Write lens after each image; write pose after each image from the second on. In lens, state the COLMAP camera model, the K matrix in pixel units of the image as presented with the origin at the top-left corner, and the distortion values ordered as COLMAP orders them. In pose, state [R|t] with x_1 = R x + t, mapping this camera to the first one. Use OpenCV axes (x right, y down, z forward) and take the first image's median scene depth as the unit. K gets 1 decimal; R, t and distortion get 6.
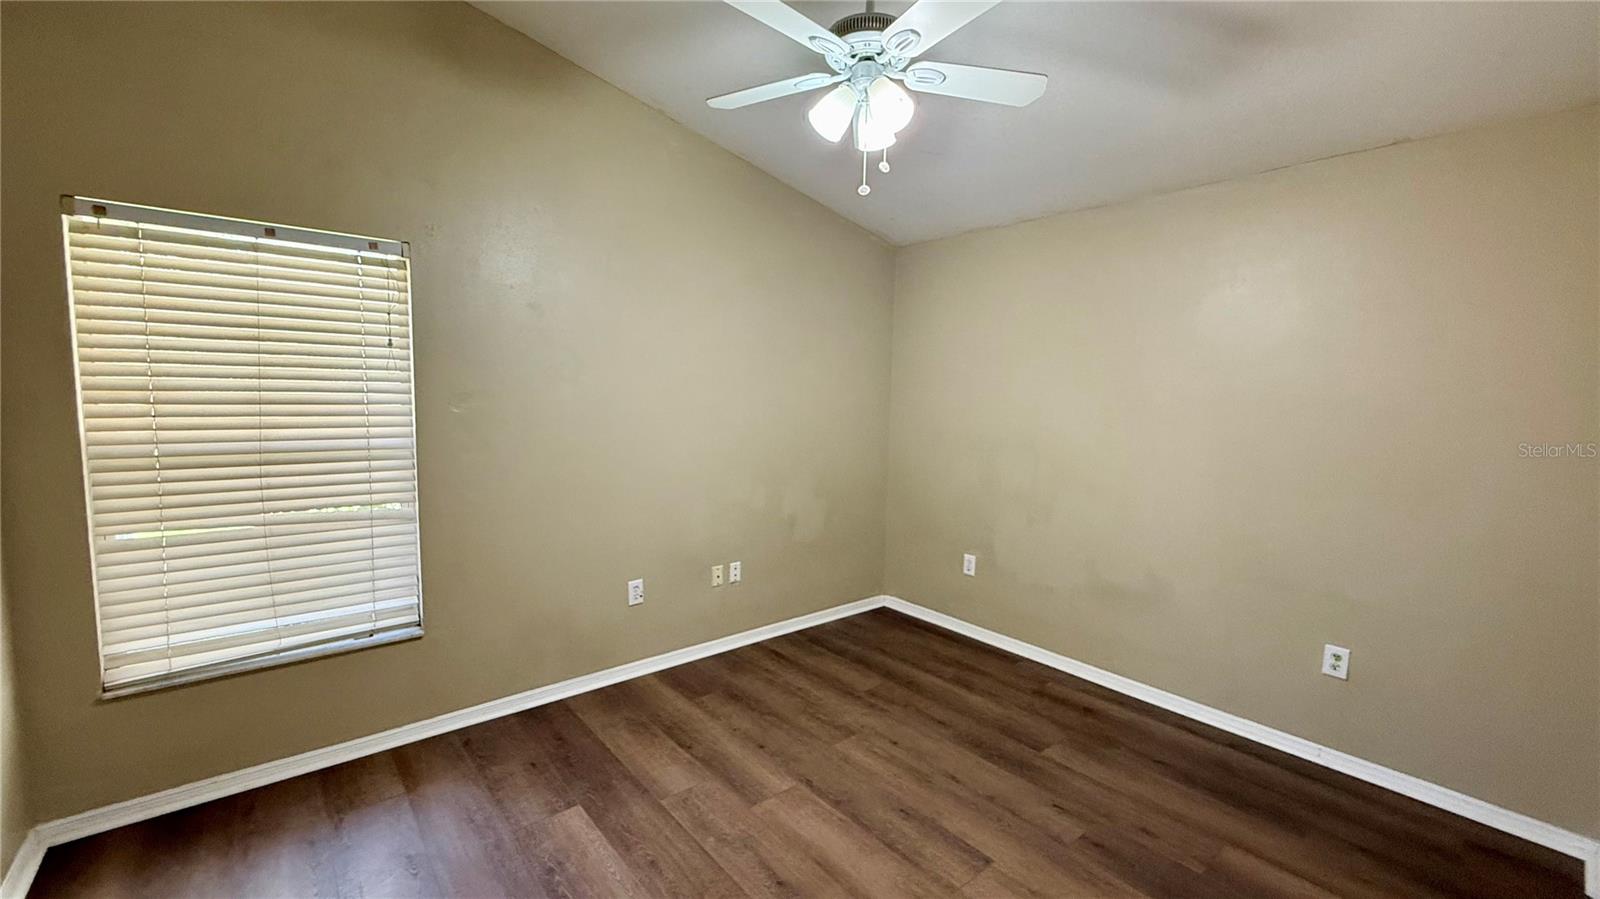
lens RADIAL K [[649.9, 0, 811.8], [0, 649.9, 452.2], [0, 0, 1]] dist [-0.001092, -0.000176]
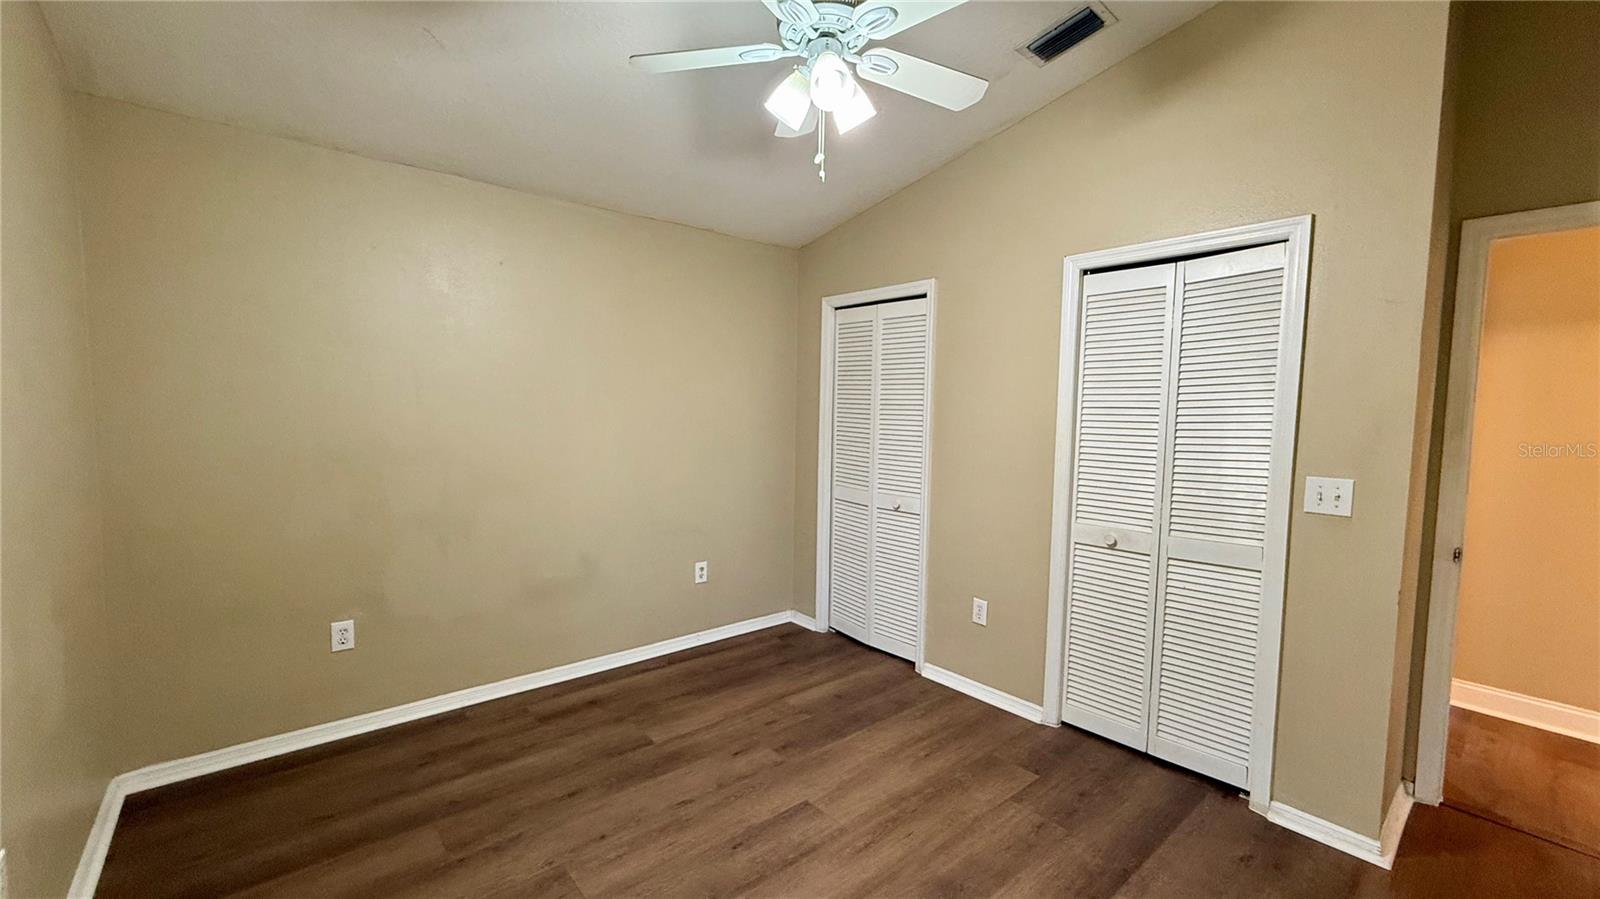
lens RADIAL K [[649.9, 0, 773.4], [0, 649.9, 445.5], [0, 0, 1]] dist [-0.001092, -0.000176]
pose [[0.014430, -0.088273, 0.995992, -0.623824], [0.074258, 0.993439, 0.086971, -0.081141], [-0.997135, 0.072706, 0.020890, 0.750802]]
